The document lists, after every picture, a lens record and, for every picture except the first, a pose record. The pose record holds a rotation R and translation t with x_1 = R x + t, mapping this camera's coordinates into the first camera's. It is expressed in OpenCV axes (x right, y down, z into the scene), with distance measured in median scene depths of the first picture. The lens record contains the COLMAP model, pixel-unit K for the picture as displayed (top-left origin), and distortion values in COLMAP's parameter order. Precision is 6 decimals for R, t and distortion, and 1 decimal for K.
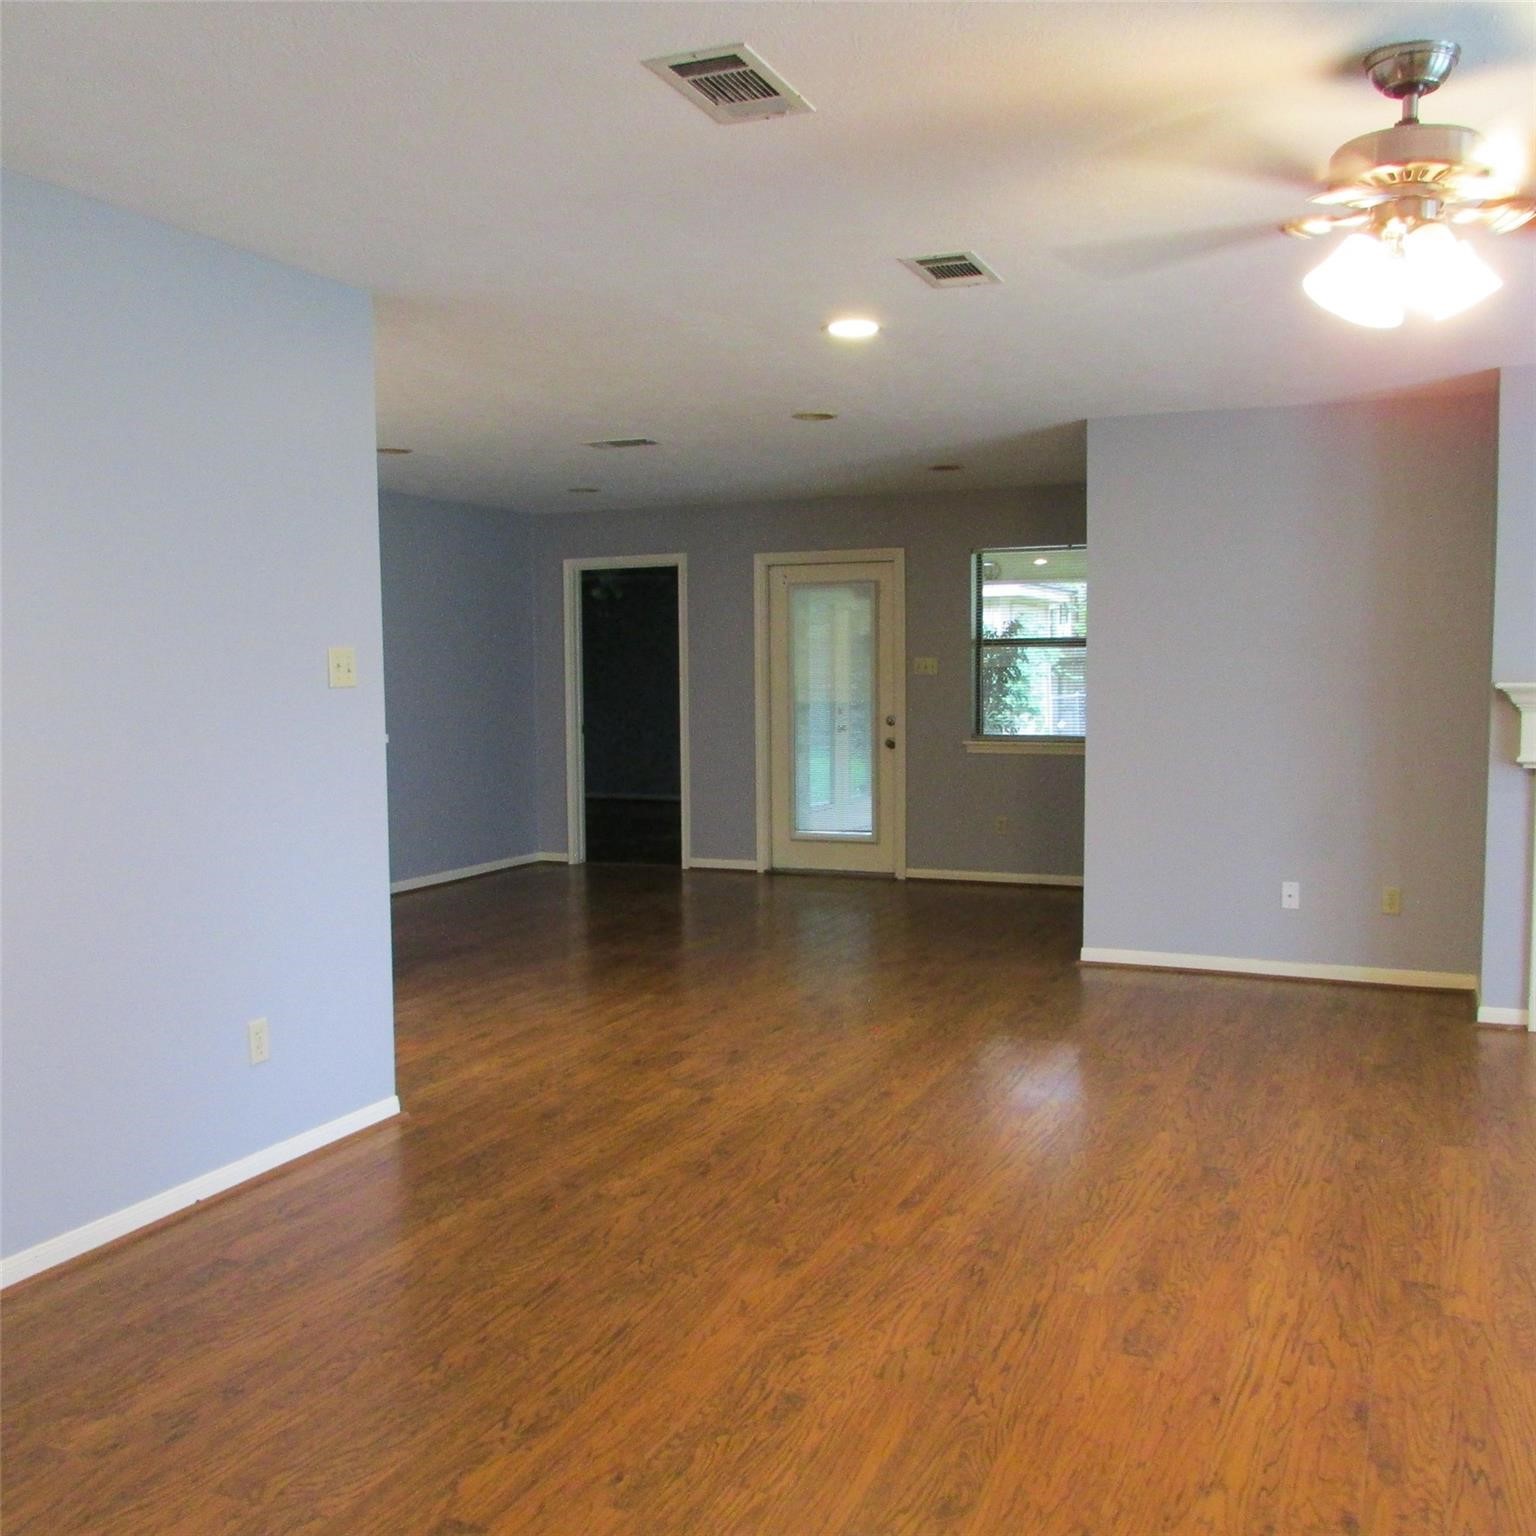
lens RADIAL K [[1469.8, 0, 768.0], [0, 1469.8, 768.0], [0, 0, 1]] dist [0.071087, -0.131876]
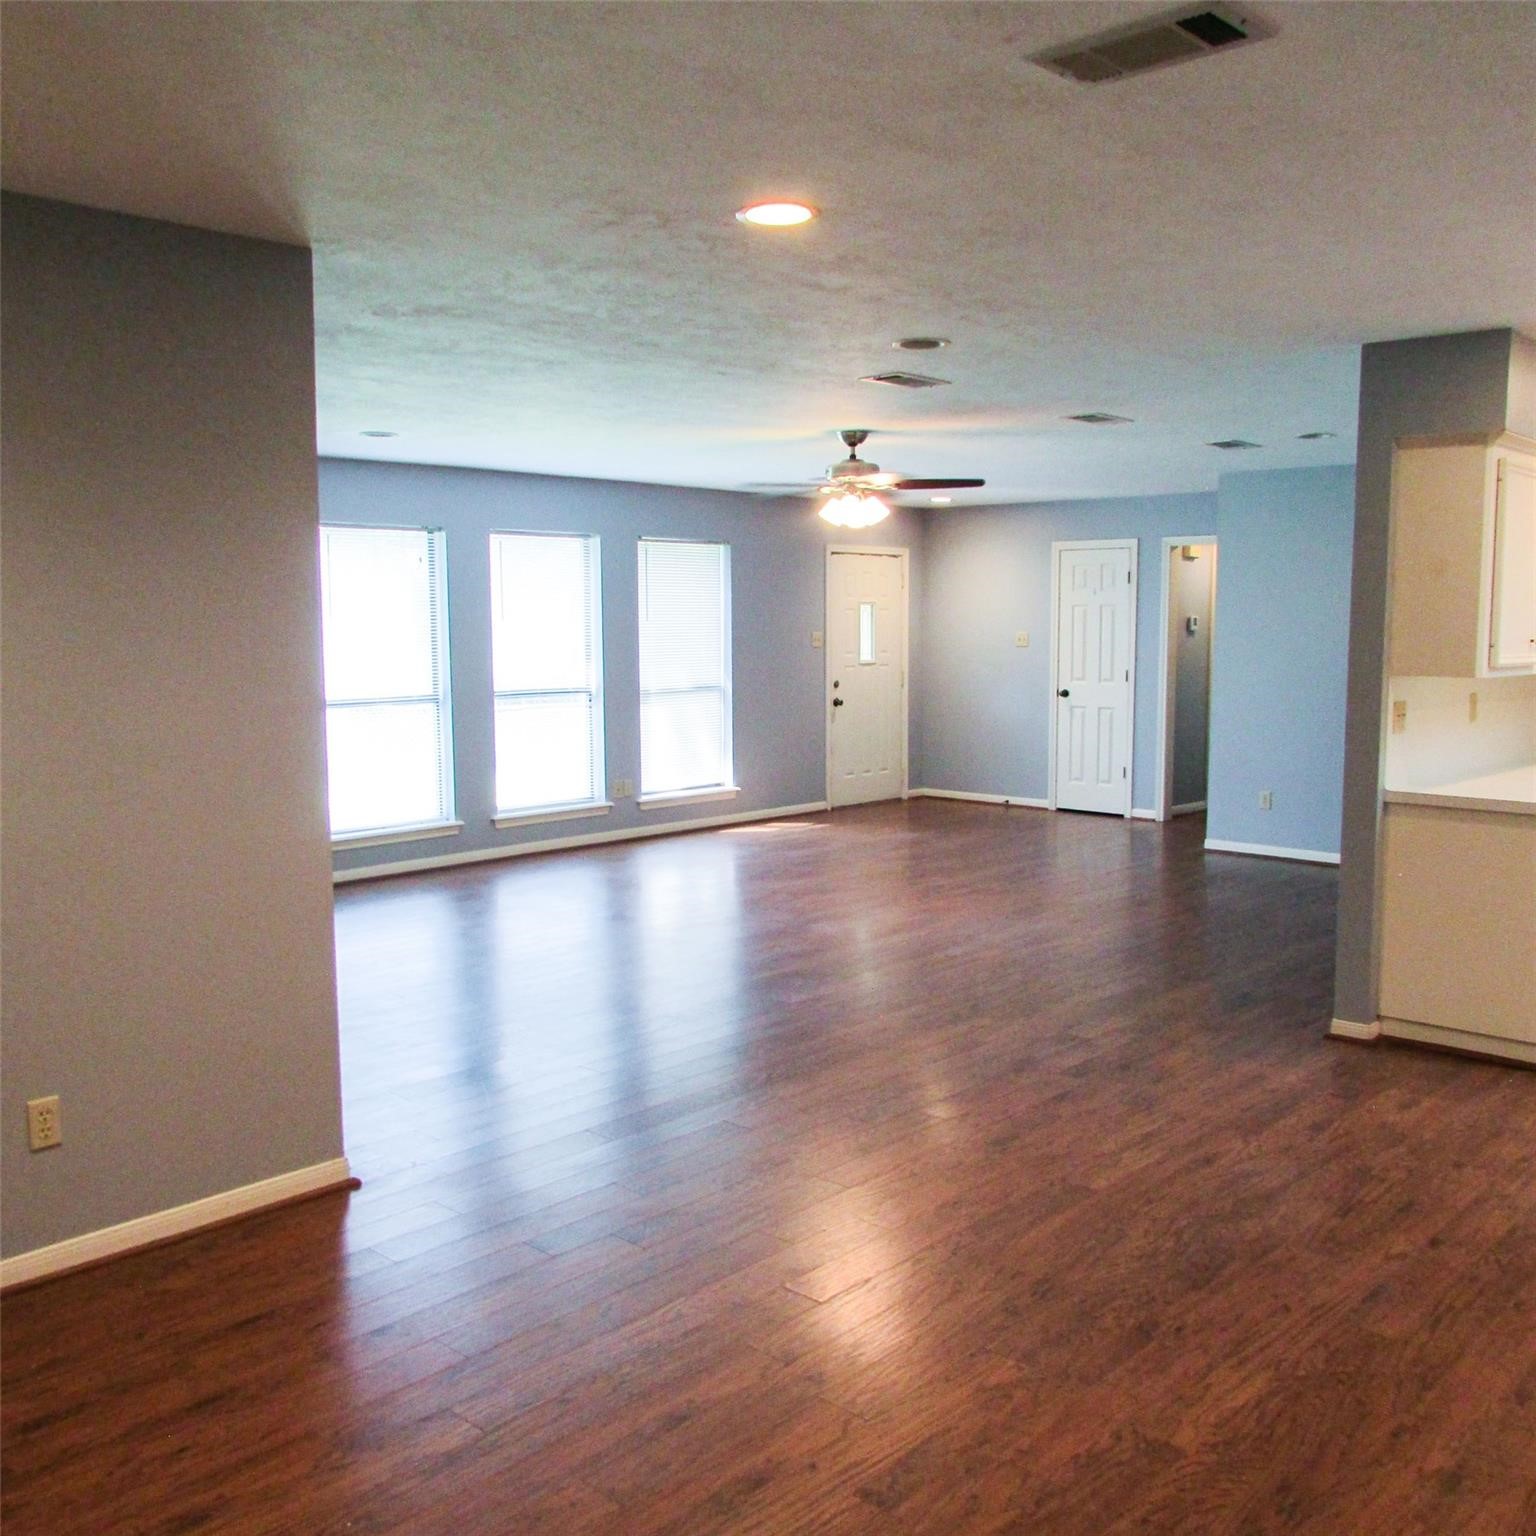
lens RADIAL K [[1469.8, 0, 768.0], [0, 1469.8, 768.0], [0, 0, 1]] dist [0.071087, -0.131876]
pose [[-0.941844, -0.019262, 0.335499, -0.288729], [0.038001, 0.985848, 0.163280, -0.254575], [-0.333896, 0.166533, -0.927783, 2.950065]]
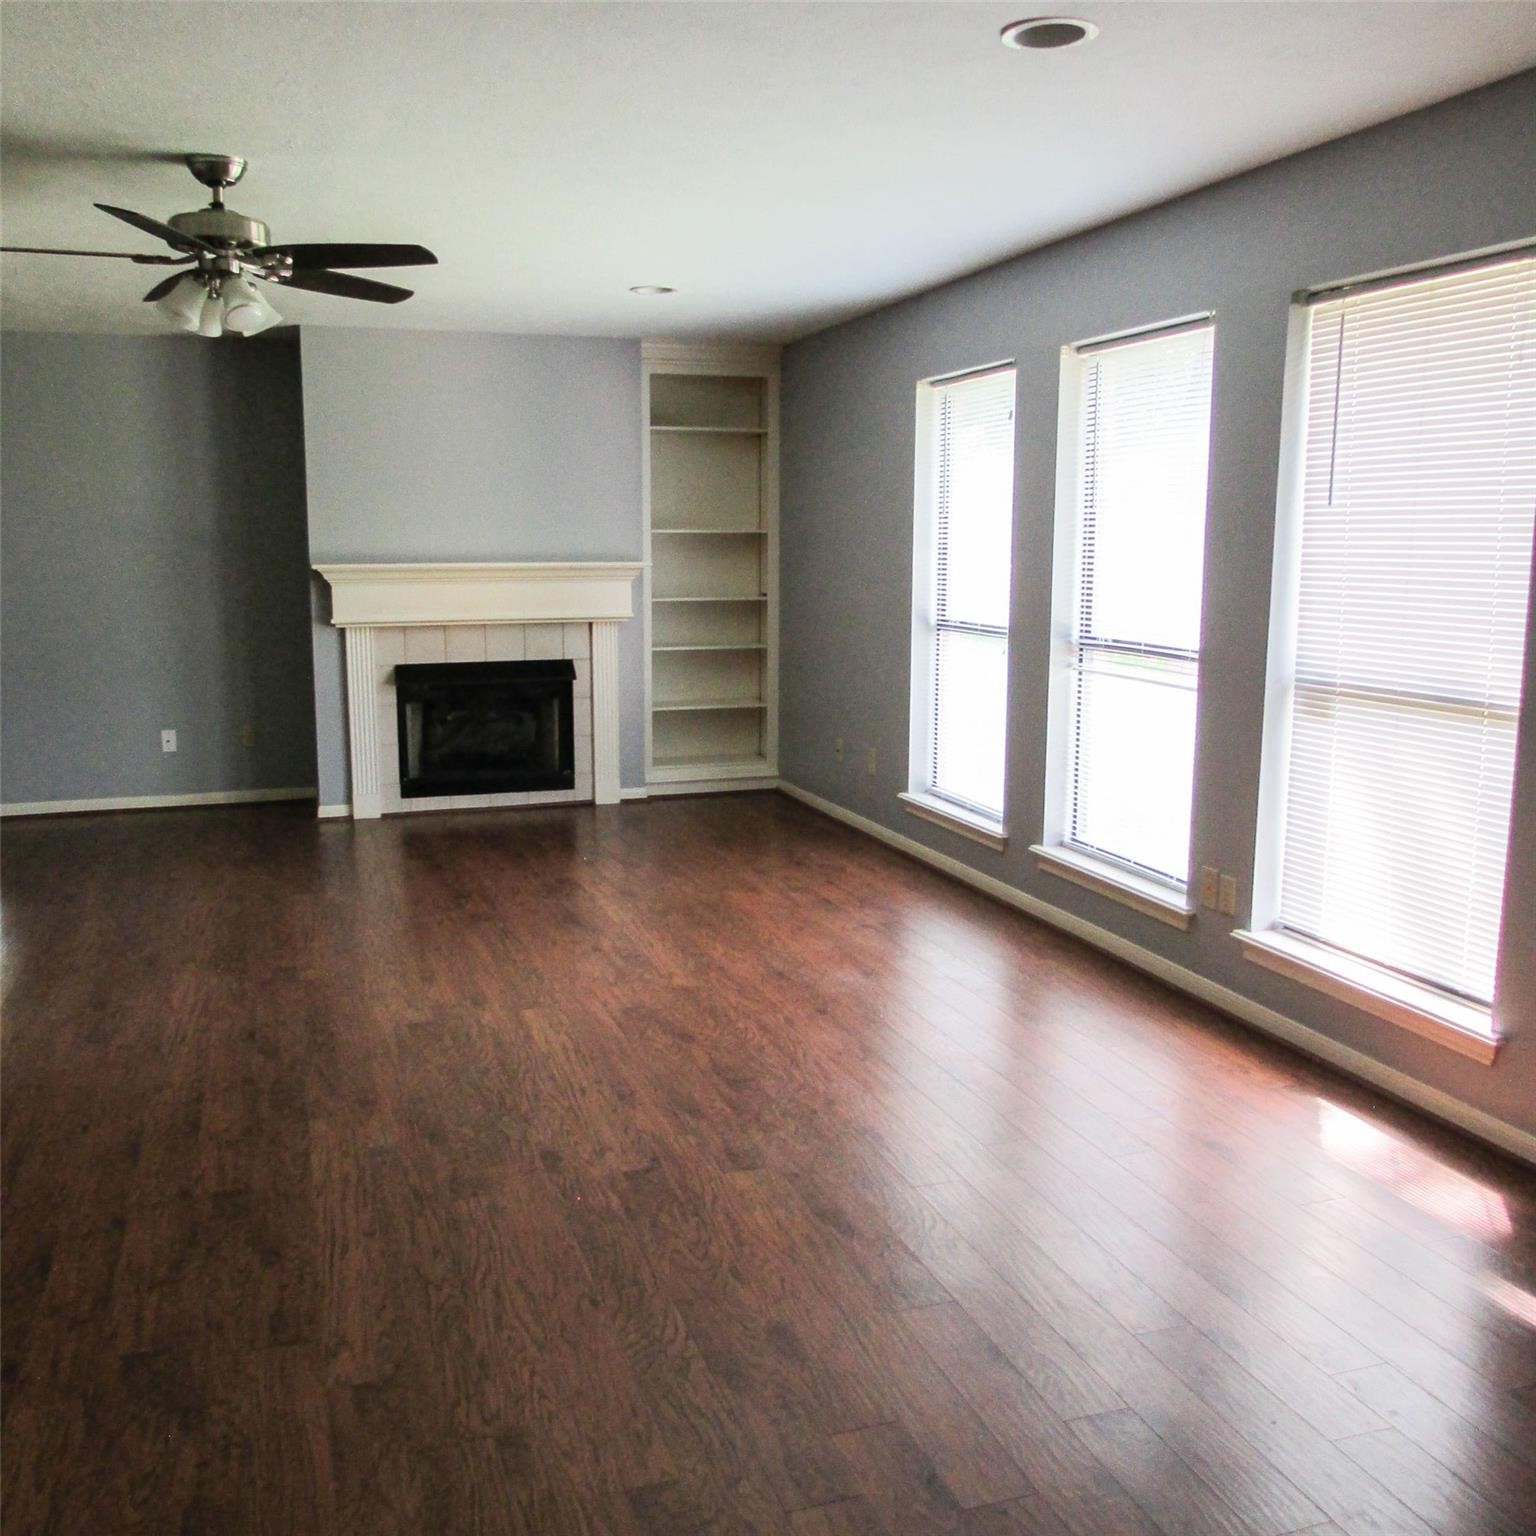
lens RADIAL K [[1469.8, 0, 768.0], [0, 1469.8, 768.0], [0, 0, 1]] dist [0.071087, -0.131876]
pose [[0.739756, -0.098842, 0.665575, -0.177899], [0.039355, 0.993814, 0.103847, 0.002590], [-0.671723, -0.050628, 0.739070, -0.432054]]
